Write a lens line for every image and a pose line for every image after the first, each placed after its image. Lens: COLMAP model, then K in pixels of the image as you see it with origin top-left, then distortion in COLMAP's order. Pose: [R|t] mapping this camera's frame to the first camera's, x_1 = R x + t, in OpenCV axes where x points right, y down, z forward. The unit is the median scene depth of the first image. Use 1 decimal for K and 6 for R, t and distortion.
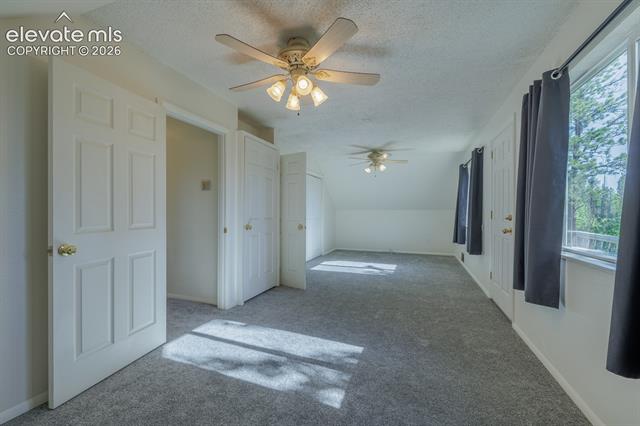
lens RADIAL K [[268.5, 0, 320.7], [0, 268.5, 212.9], [0, 0, 1]] dist [0.000099, 0.000002]
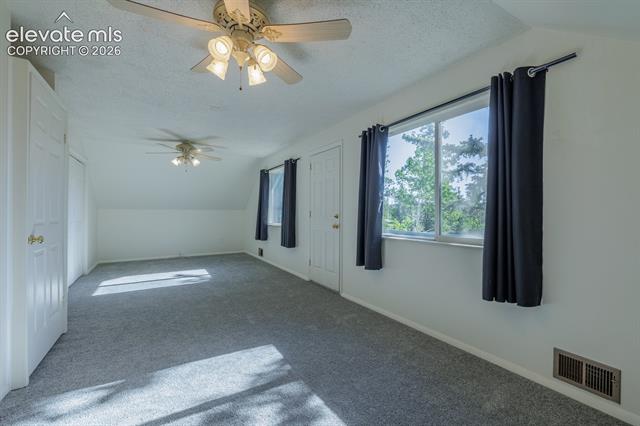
lens RADIAL K [[268.5, 0, 320.7], [0, 268.5, 212.9], [0, 0, 1]] dist [0.000099, 0.000002]
pose [[0.608420, -0.001731, 0.793613, -0.298303], [0.001957, 0.999998, 0.000682, -0.000220], [-0.793613, 0.001138, 0.608422, 0.168872]]
